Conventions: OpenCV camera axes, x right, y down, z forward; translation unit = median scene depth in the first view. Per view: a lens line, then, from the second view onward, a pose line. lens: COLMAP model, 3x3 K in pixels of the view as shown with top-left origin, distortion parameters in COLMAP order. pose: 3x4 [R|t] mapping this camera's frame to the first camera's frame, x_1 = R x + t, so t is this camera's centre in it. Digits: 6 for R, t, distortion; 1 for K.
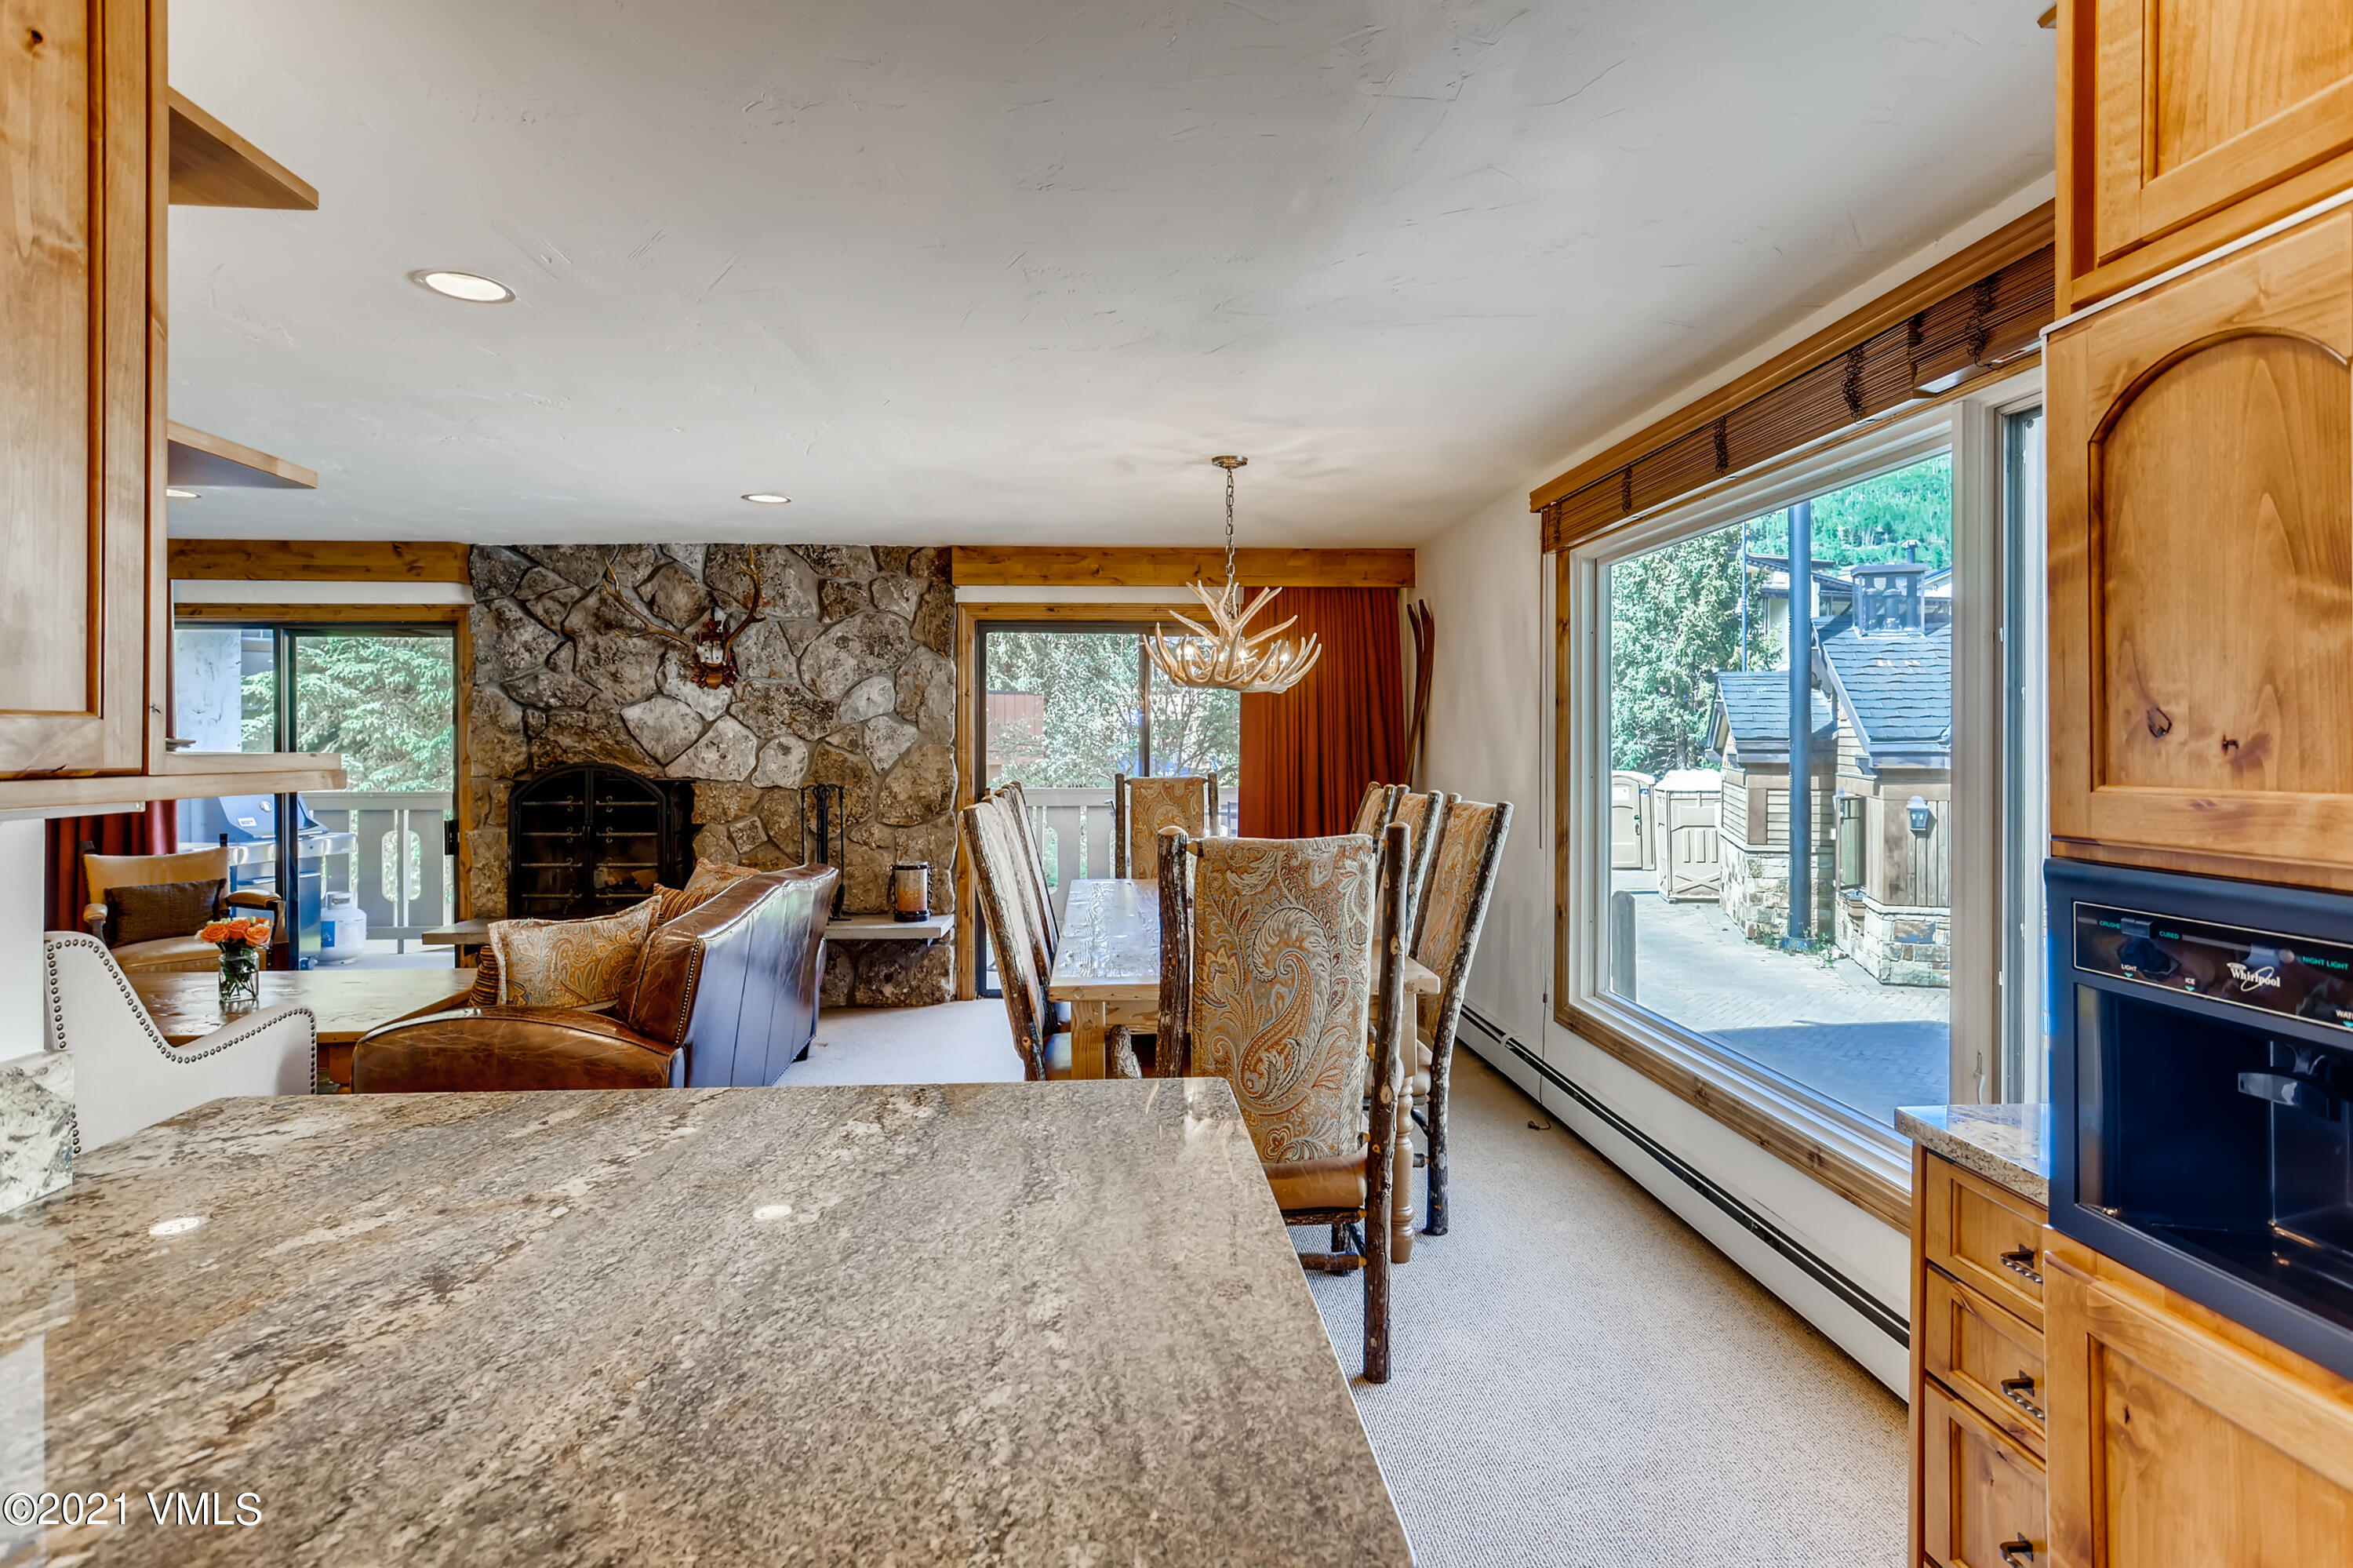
lens RADIAL K [[1150.1, 0, 1166.9], [0, 1150.1, 740.1], [0, 0, 1]] dist [-0.003175, 0.007016]
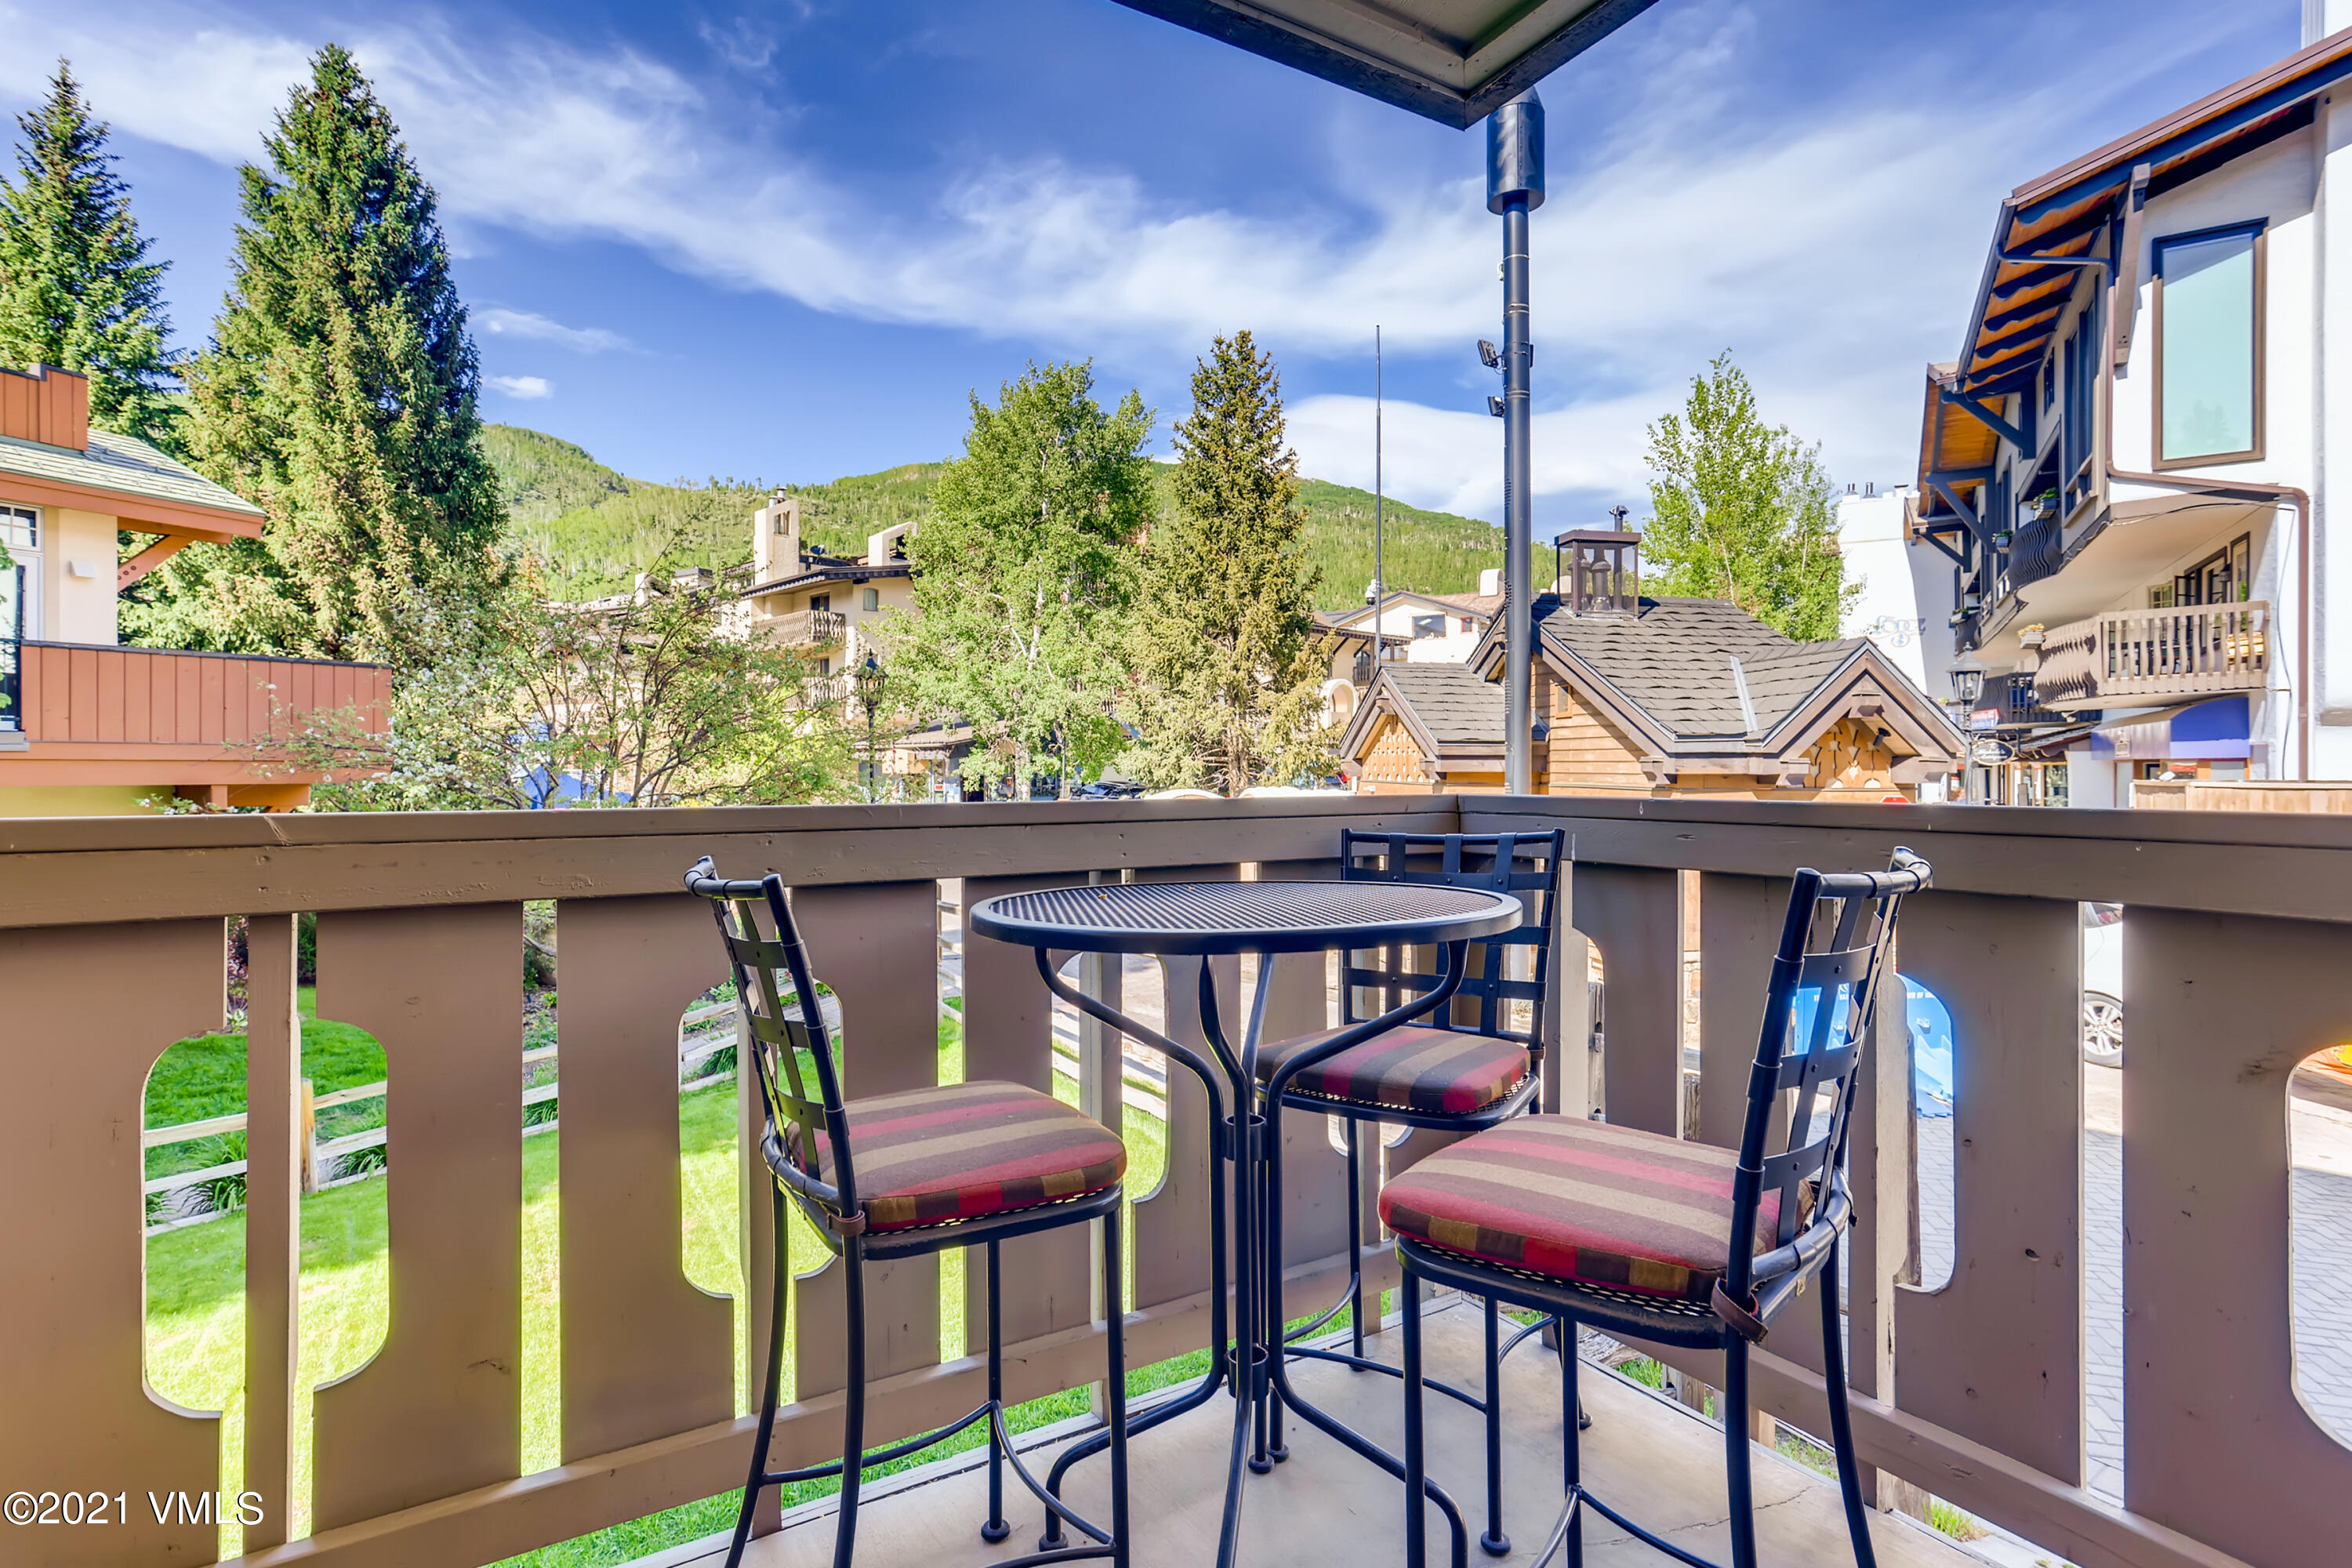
lens RADIAL K [[1149.6, 0, 1166.4], [0, 1149.6, 740.2], [0, 0, 1]] dist [-0.003175, 0.007016]
pose [[0.884701, 0.013426, 0.465966, -0.085451], [-0.003164, 0.999735, -0.022798, 0.045111], [-0.466149, 0.018695, 0.884509, 1.052831]]
